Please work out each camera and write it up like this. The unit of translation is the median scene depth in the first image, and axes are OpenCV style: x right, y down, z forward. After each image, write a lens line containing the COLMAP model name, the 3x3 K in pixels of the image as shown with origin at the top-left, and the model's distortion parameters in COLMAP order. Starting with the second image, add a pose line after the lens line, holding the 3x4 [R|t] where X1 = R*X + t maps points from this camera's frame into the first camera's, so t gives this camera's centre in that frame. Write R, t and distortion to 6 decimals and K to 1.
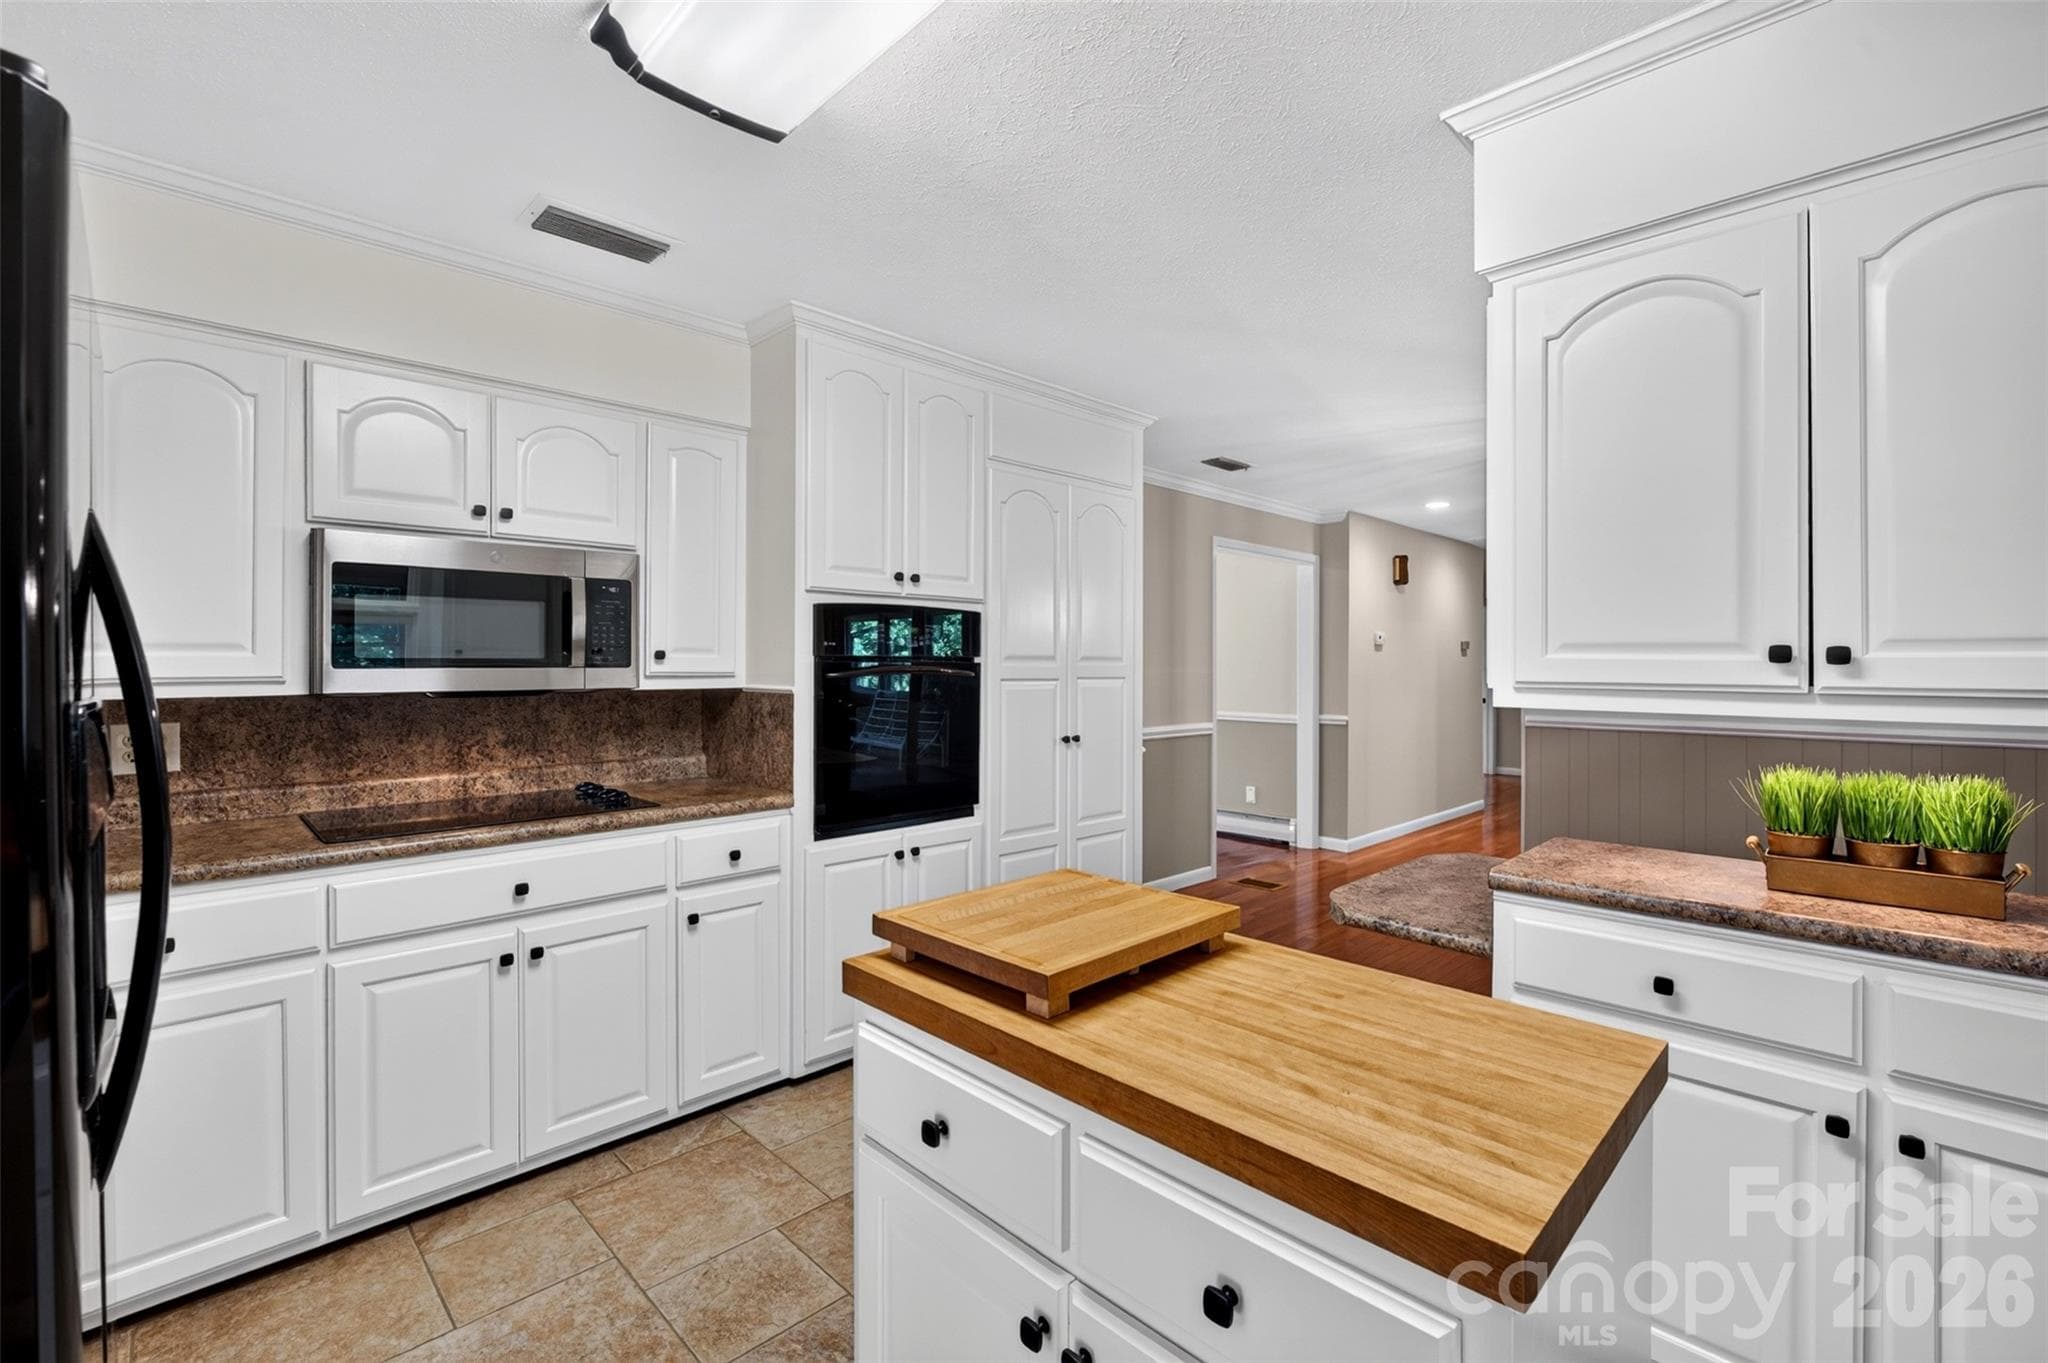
lens RADIAL K [[905.2, 0, 1035.5], [0, 905.2, 651.5], [0, 0, 1]] dist [-0.017537, 0.000140]
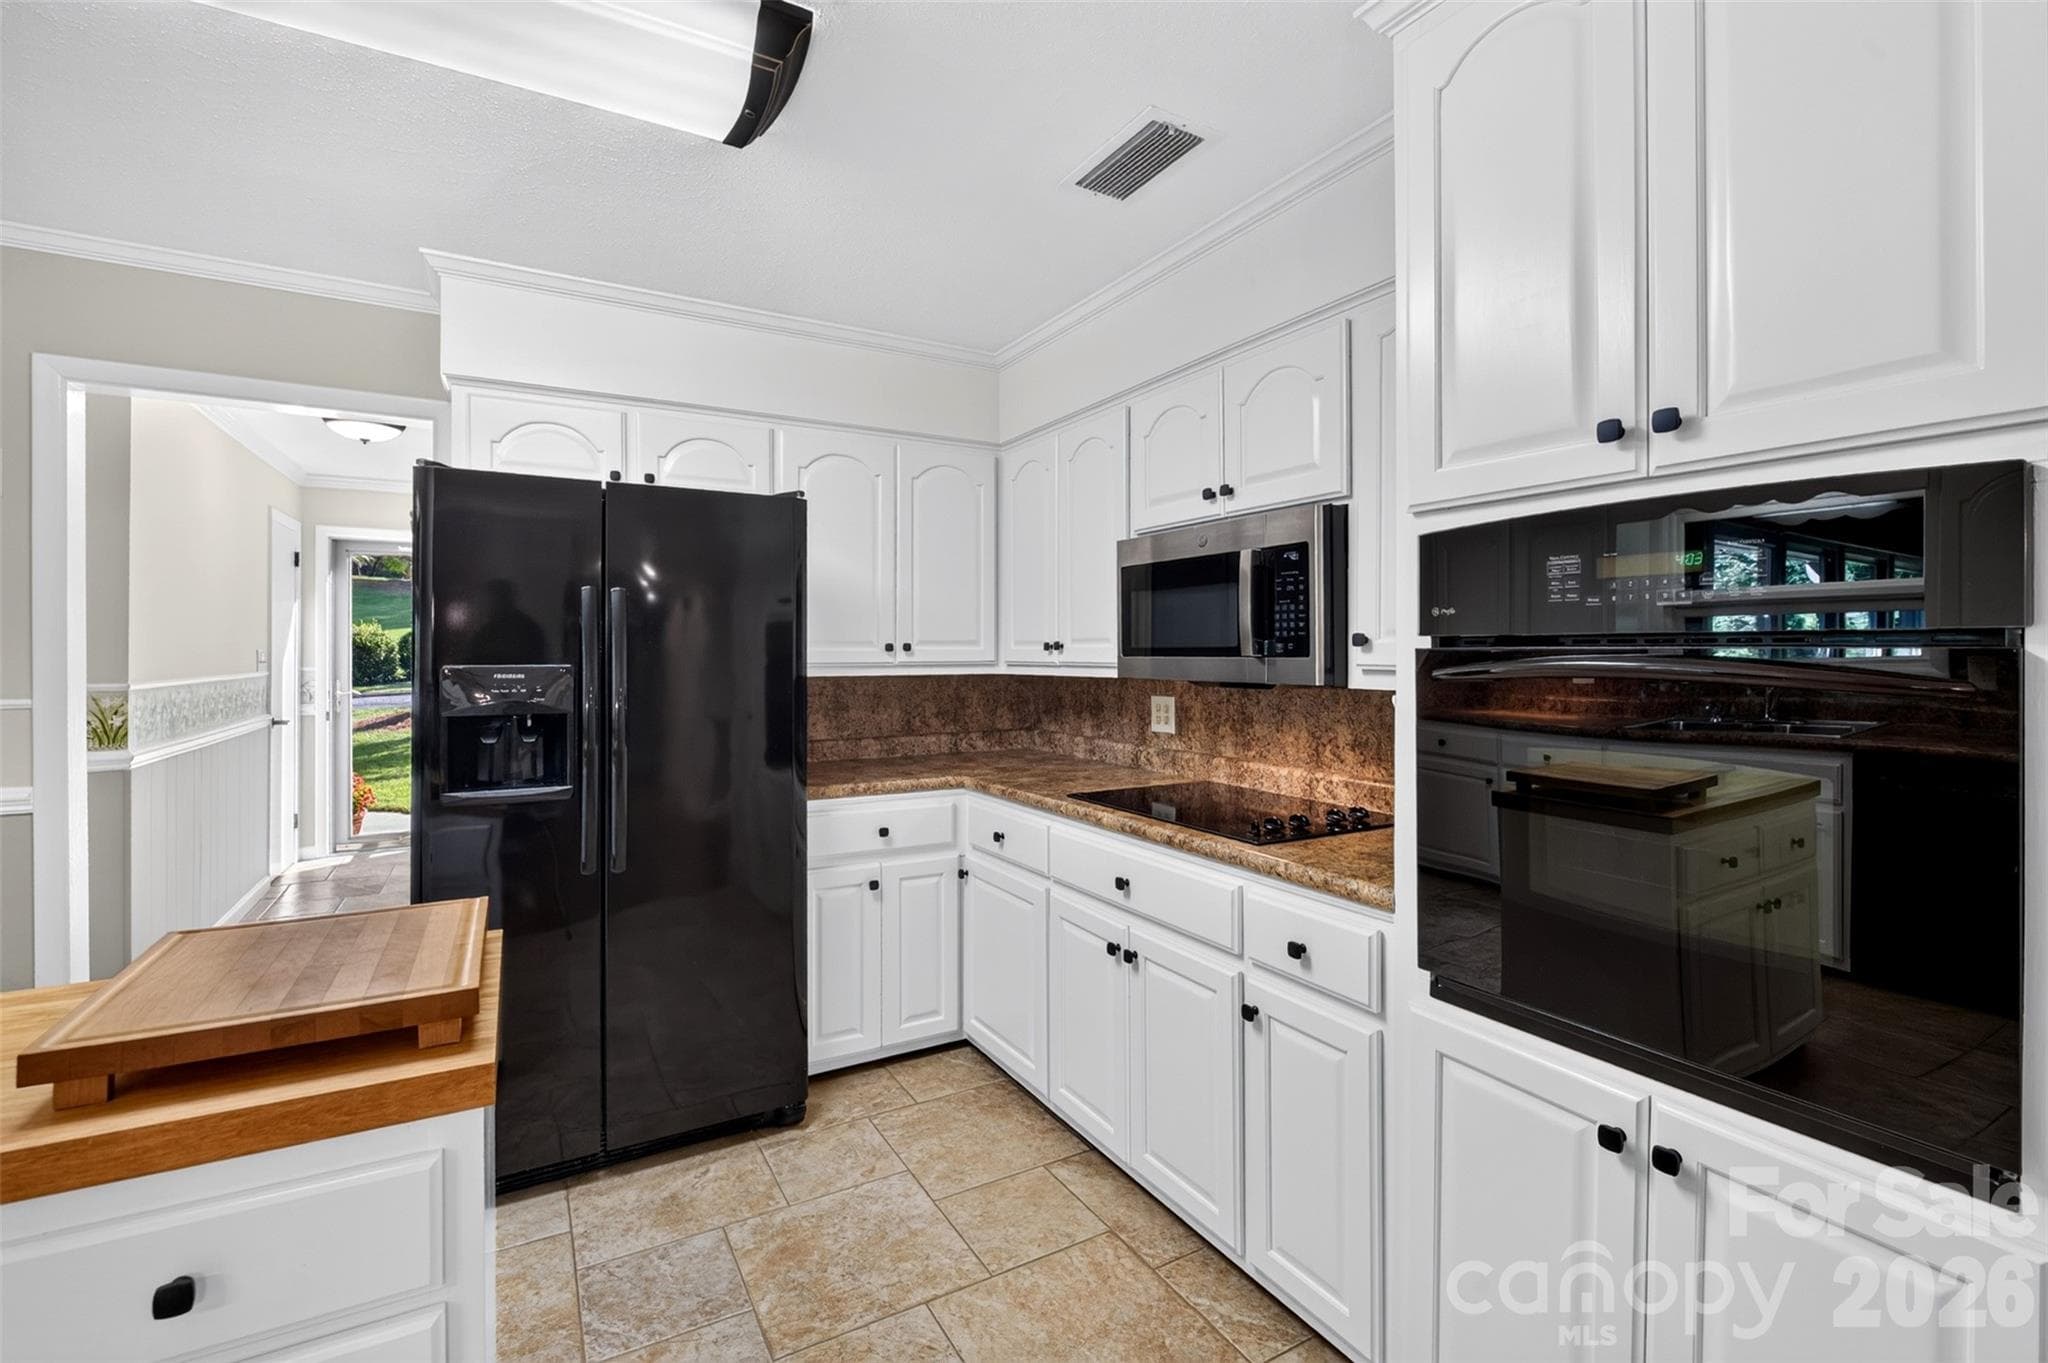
lens RADIAL K [[905.2, 0, 1035.5], [0, 905.2, 651.5], [0, 0, 1]] dist [-0.017537, 0.000140]
pose [[-0.254985, -0.004901, -0.966933, 0.336598], [0.003423, 0.999976, -0.005971, 0.017583], [0.966939, -0.004833, -0.254962, 0.989736]]
